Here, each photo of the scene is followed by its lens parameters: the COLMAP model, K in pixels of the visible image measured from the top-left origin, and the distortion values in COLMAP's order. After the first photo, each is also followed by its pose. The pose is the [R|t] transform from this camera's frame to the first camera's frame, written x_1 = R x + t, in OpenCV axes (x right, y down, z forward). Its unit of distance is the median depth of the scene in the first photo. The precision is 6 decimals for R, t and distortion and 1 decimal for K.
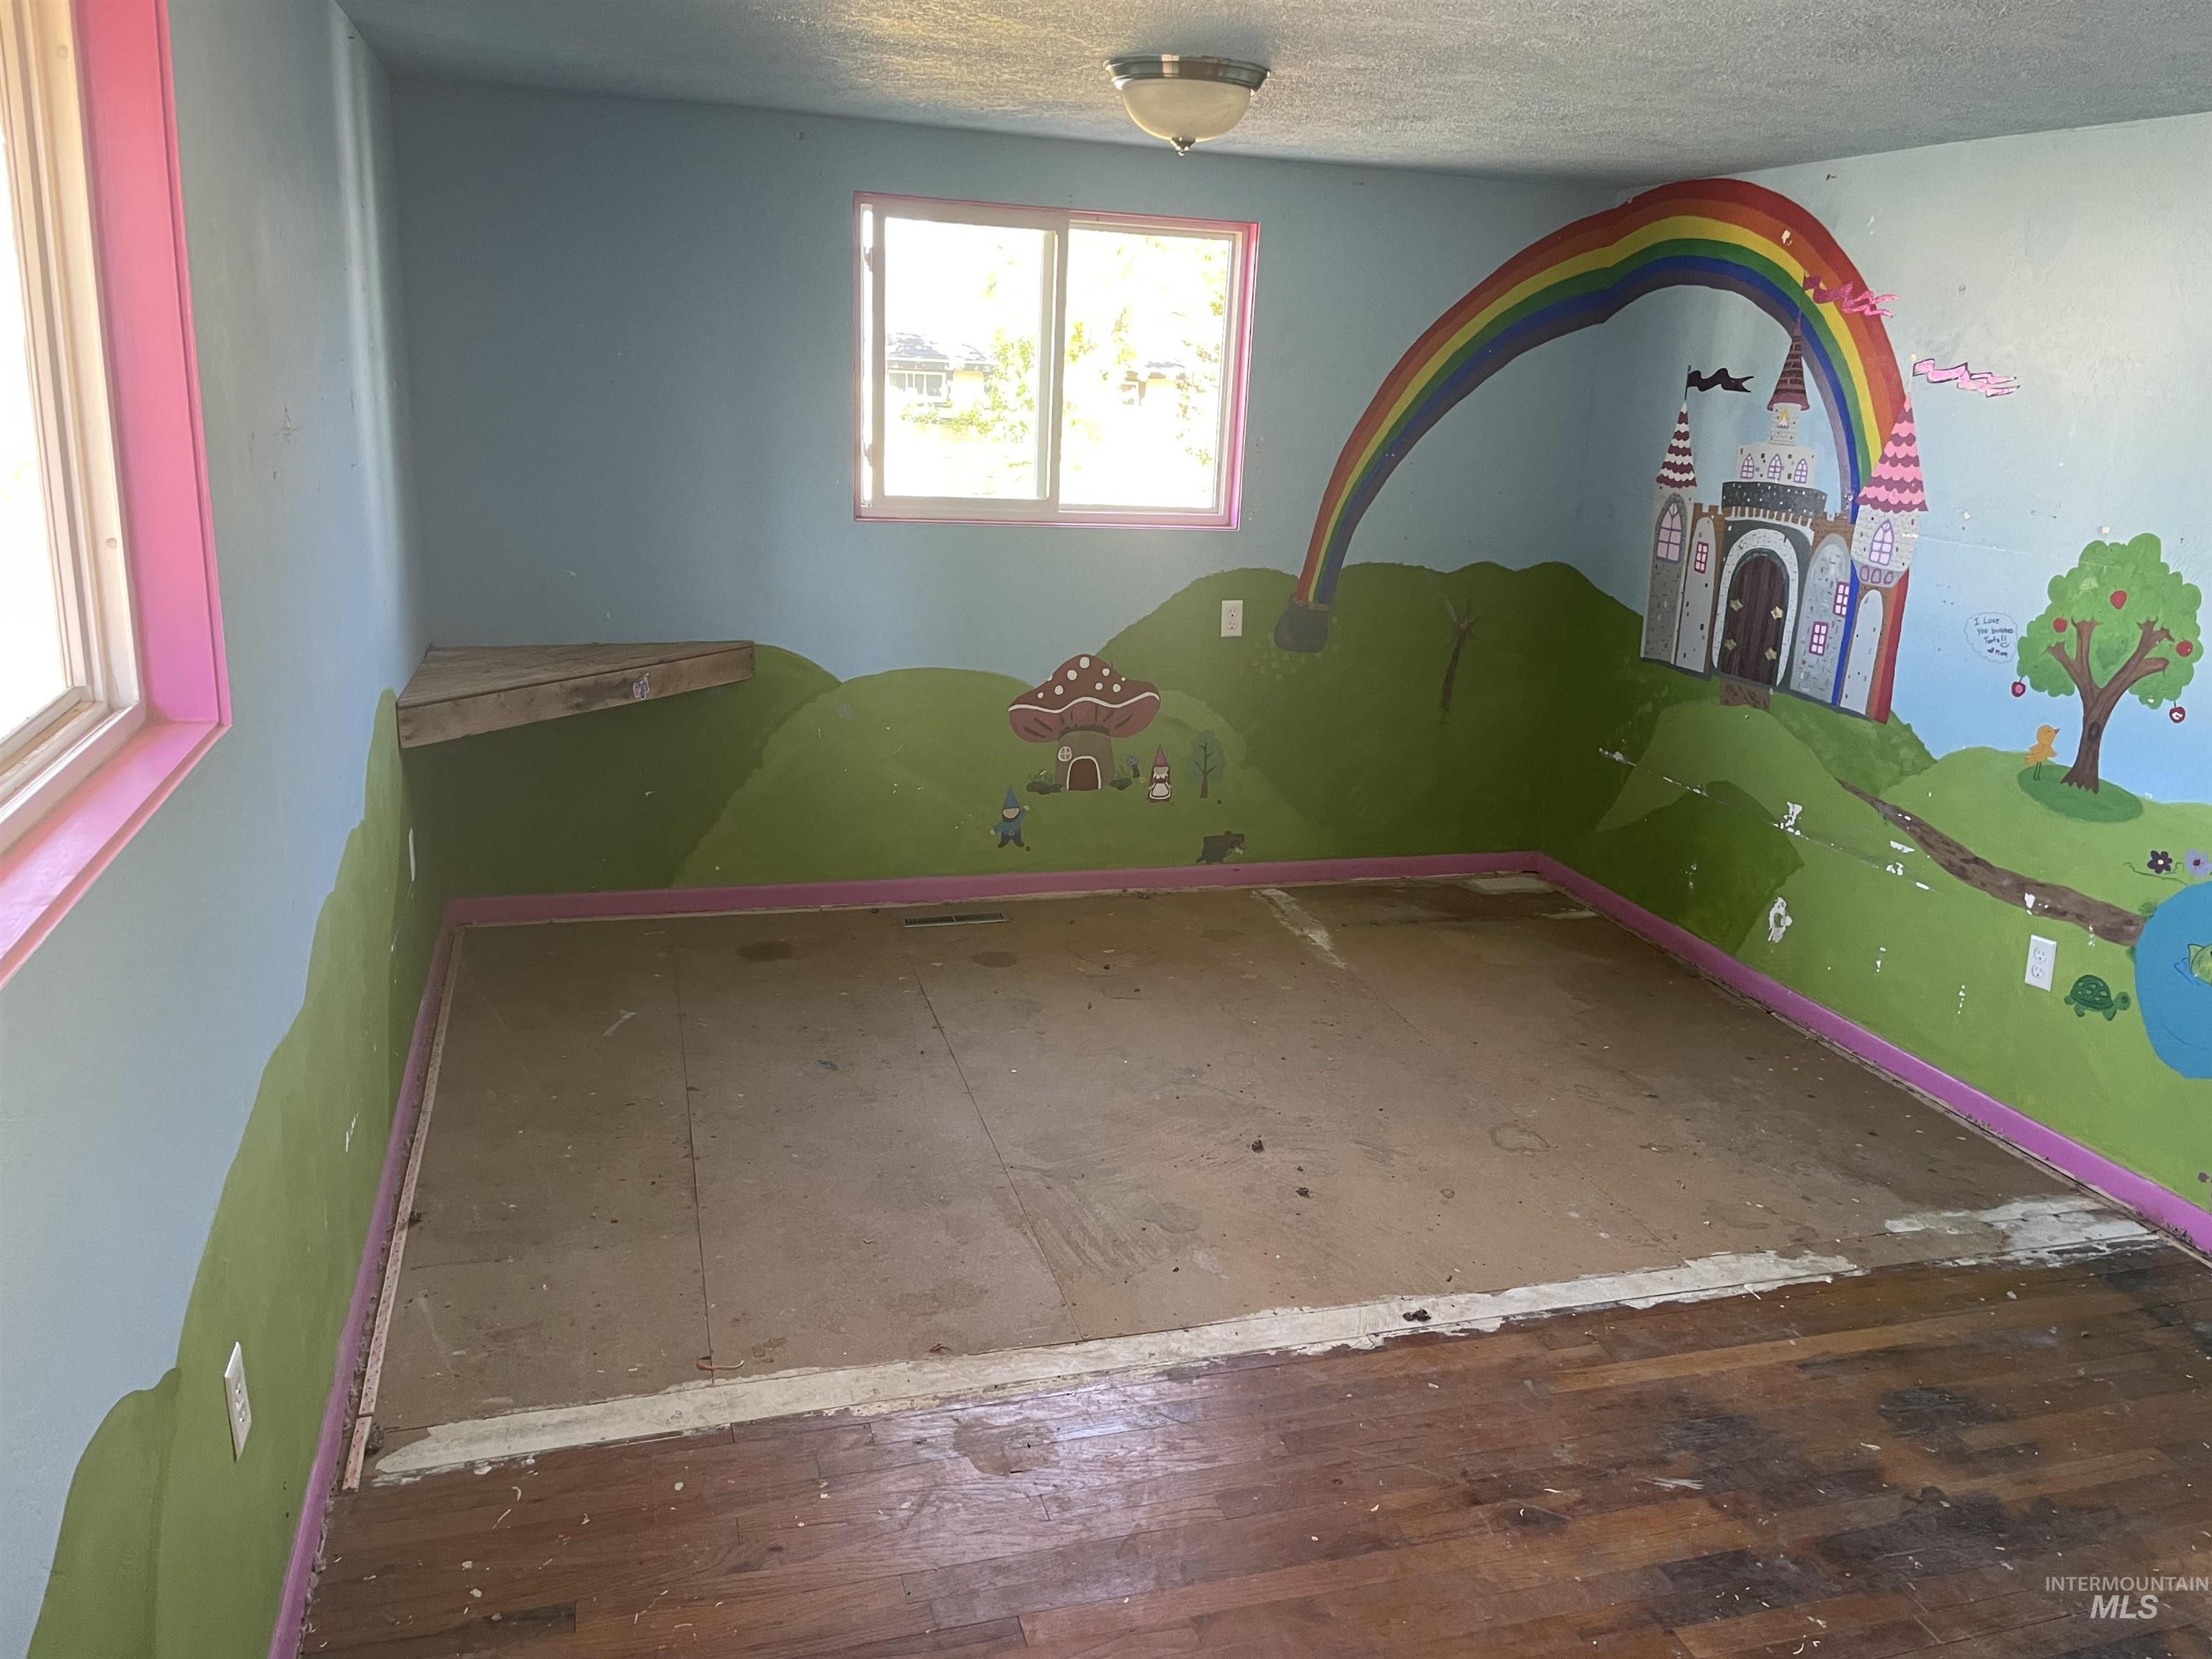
lens RADIAL K [[1663.1, 0, 1101.0], [0, 1663.1, 819.9], [0, 0, 1]] dist [0.085994, -0.115169]
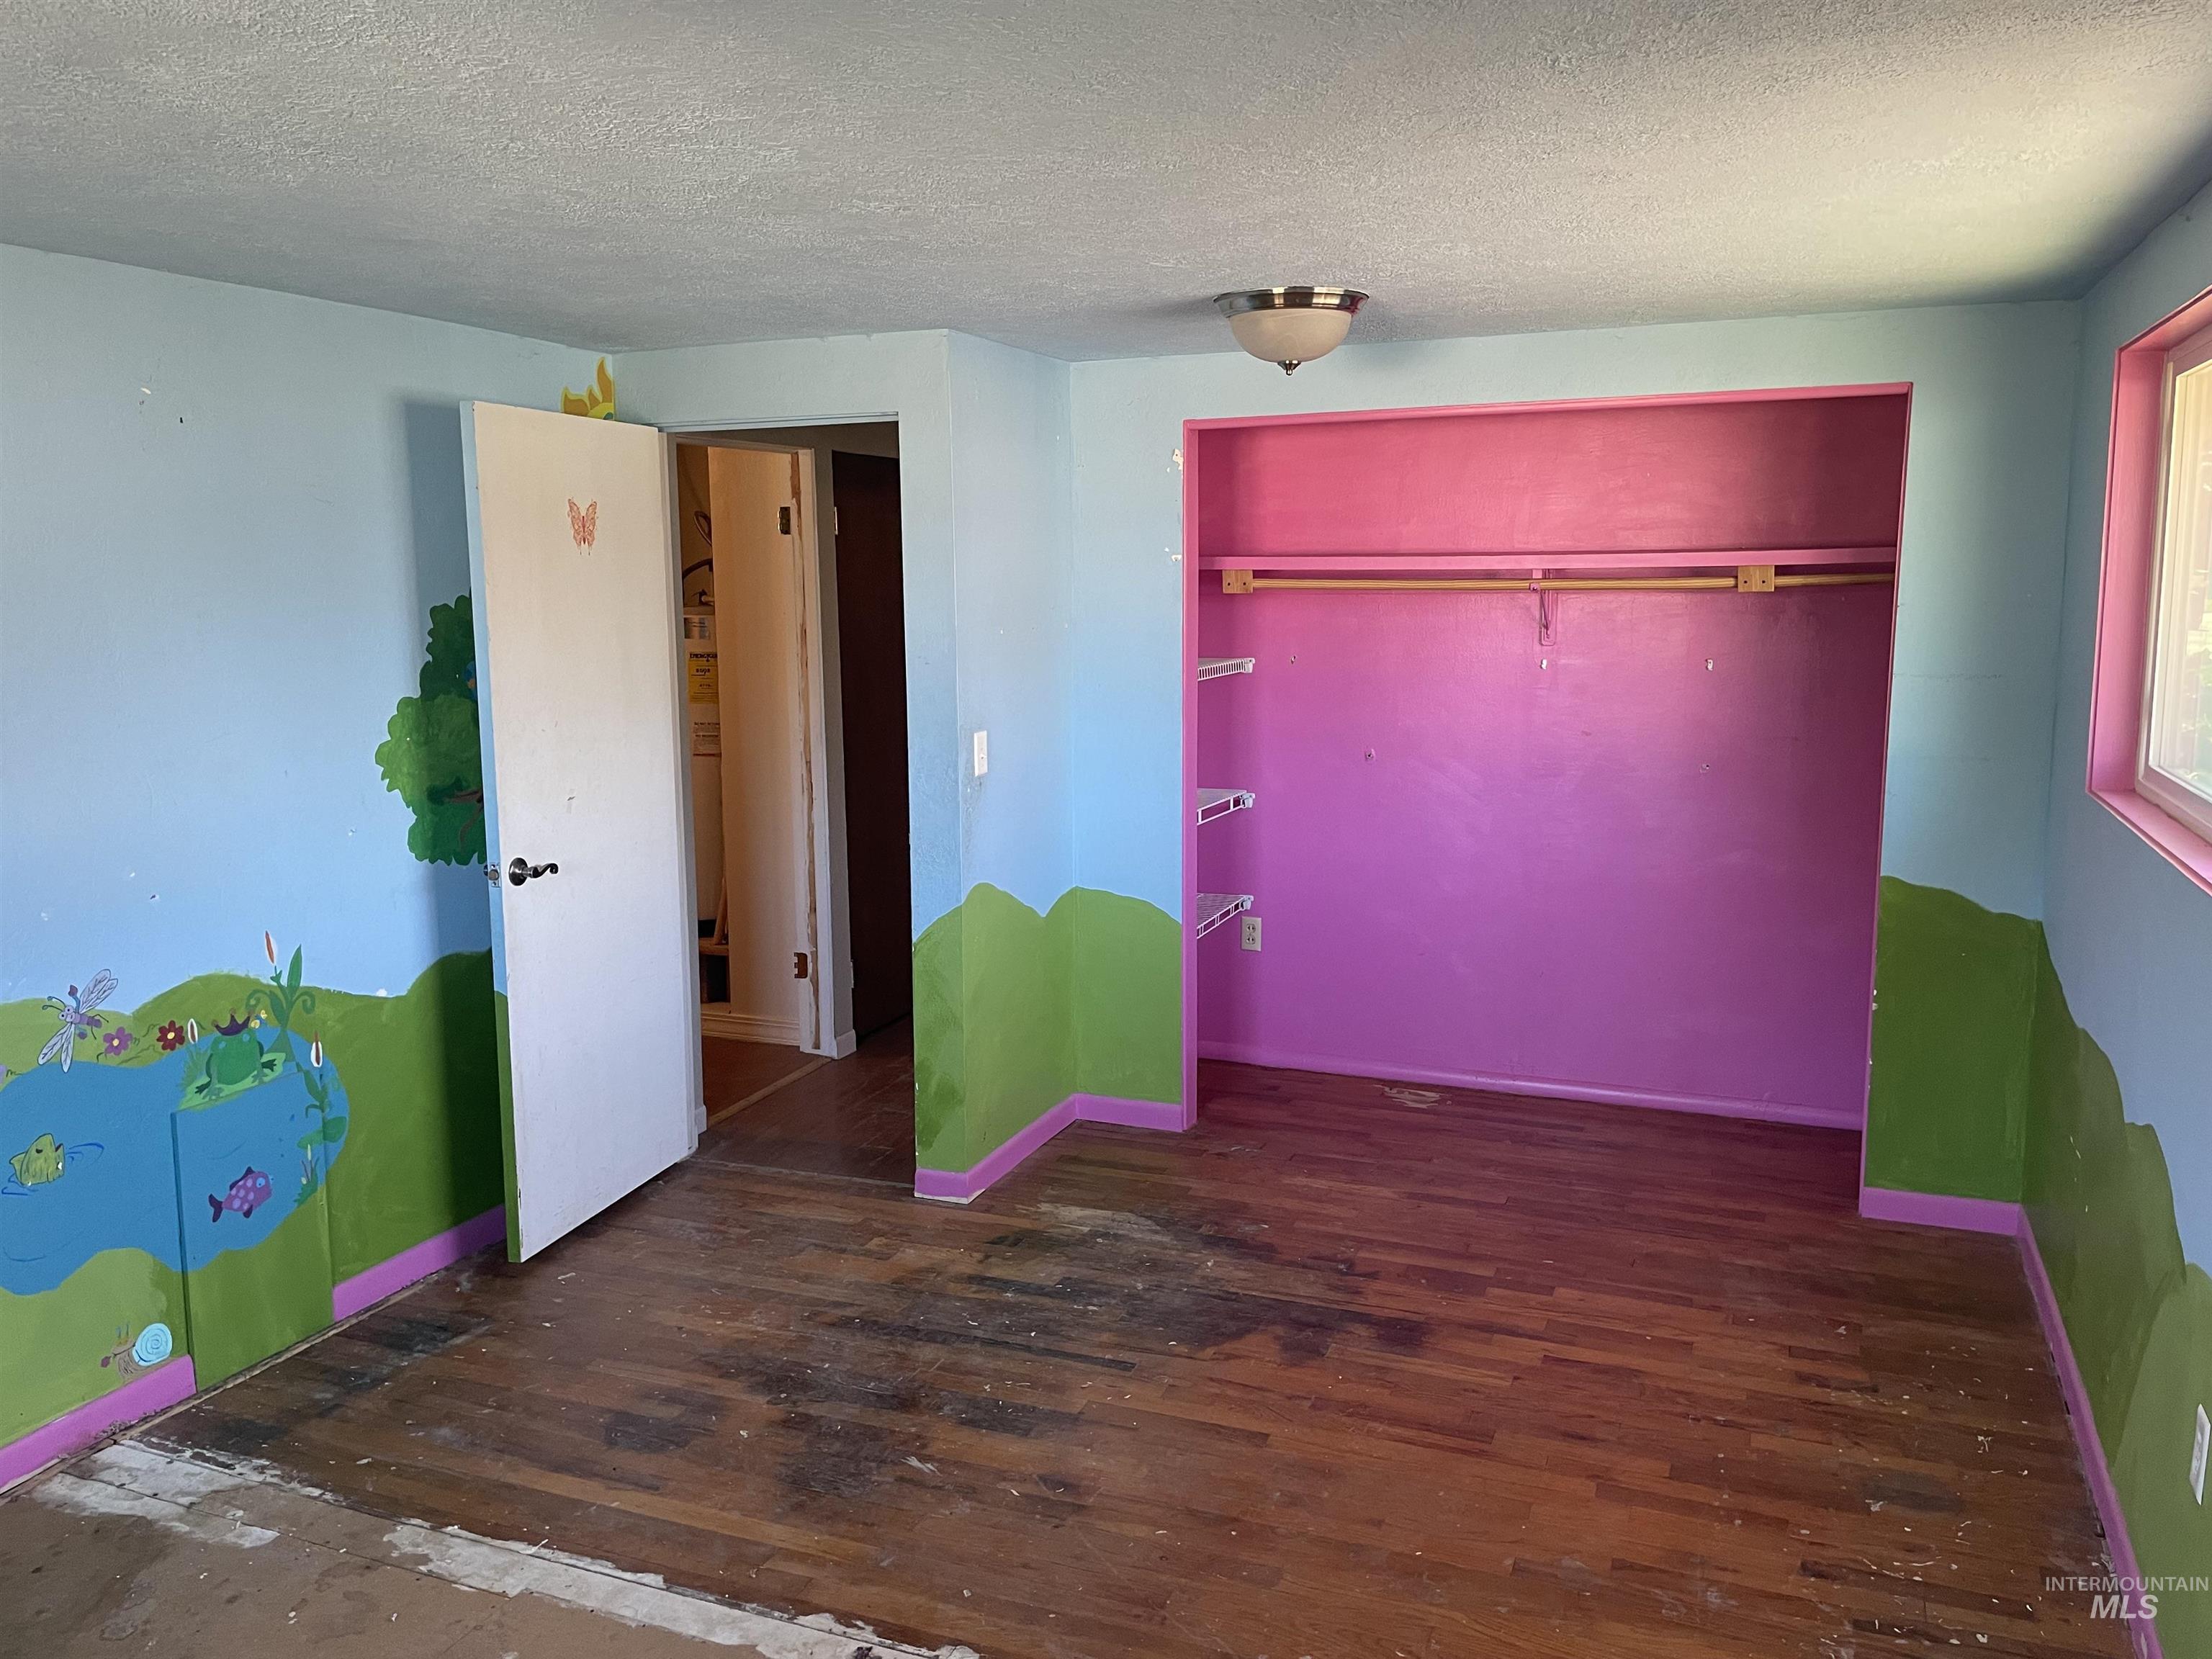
lens RADIAL K [[1663.1, 0, 1101.0], [0, 1663.1, 819.9], [0, 0, 1]] dist [0.085994, -0.115169]
pose [[-0.781805, -0.126876, 0.610478, -0.238842], [0.142028, 0.917104, 0.372489, -0.251977], [-0.607132, 0.377919, -0.698977, 0.892332]]
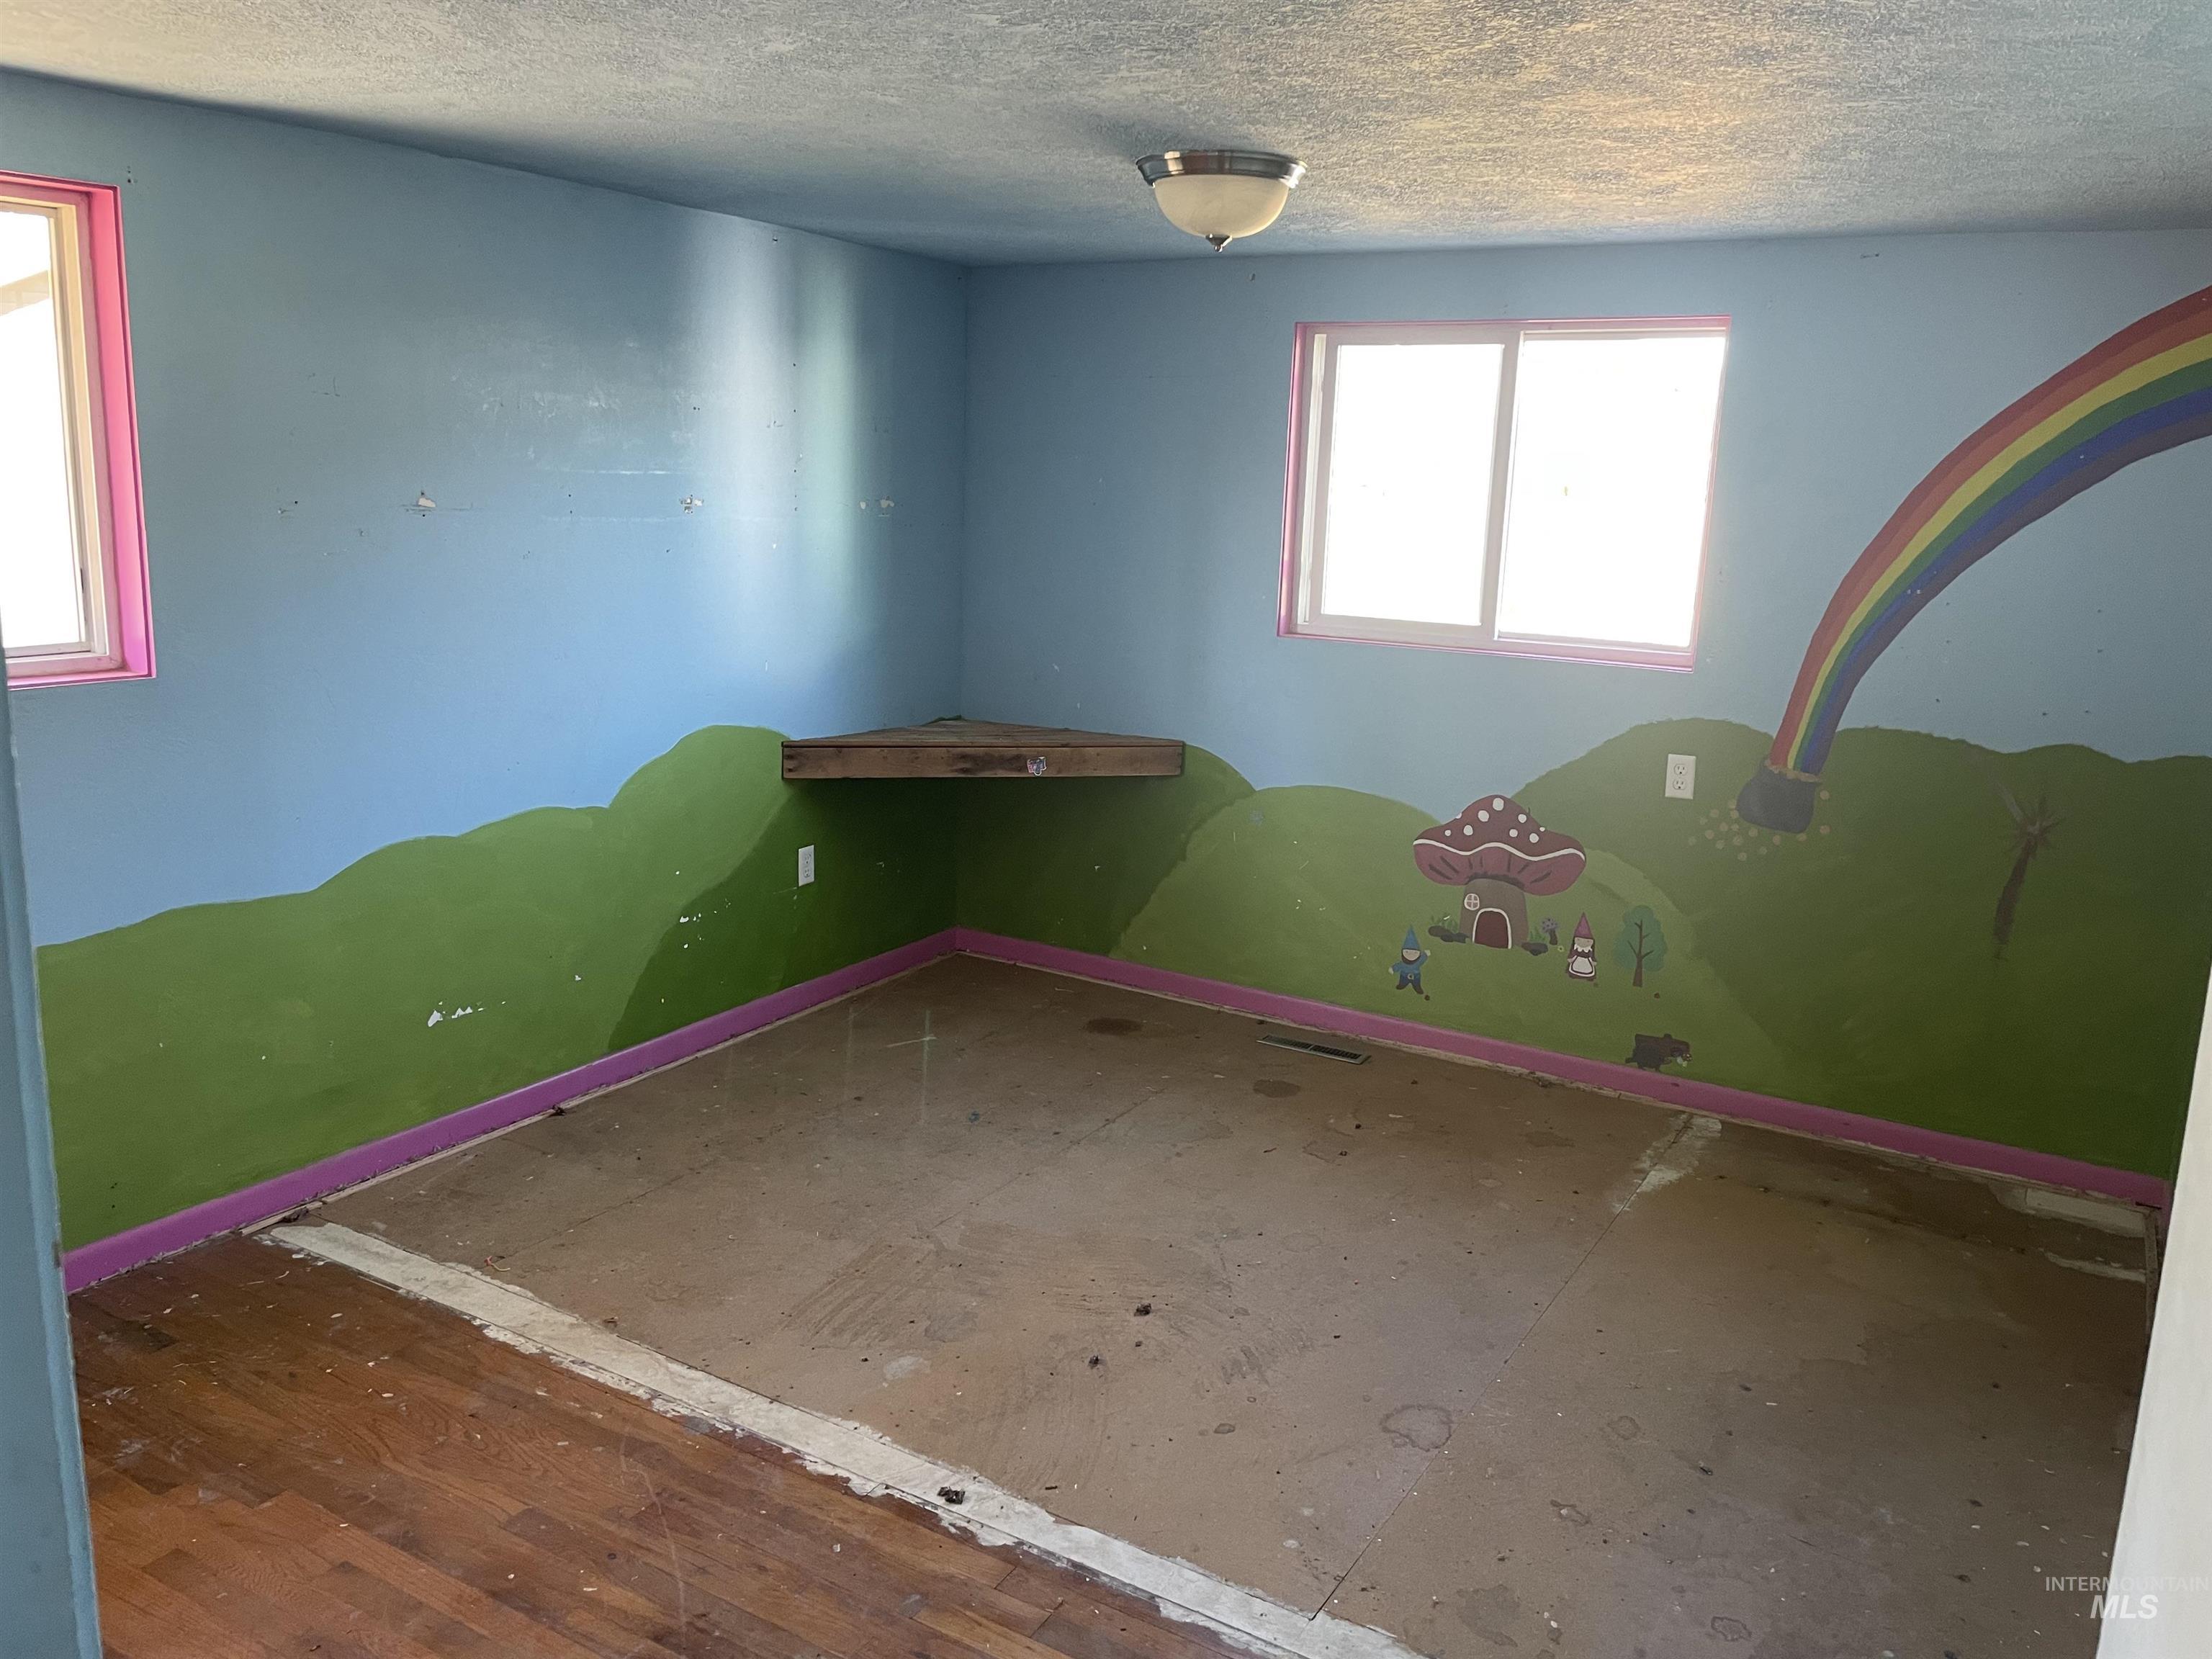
lens RADIAL K [[1654.4, 0, 1102.6], [0, 1654.4, 774.4], [0, 0, 1]] dist [0.092280, -0.117867]
pose [[0.680285, 0.110762, -0.724531, 0.551848], [-0.197864, 0.979567, -0.036031, -0.039657], [0.705735, 0.167870, 0.688300, 0.252045]]
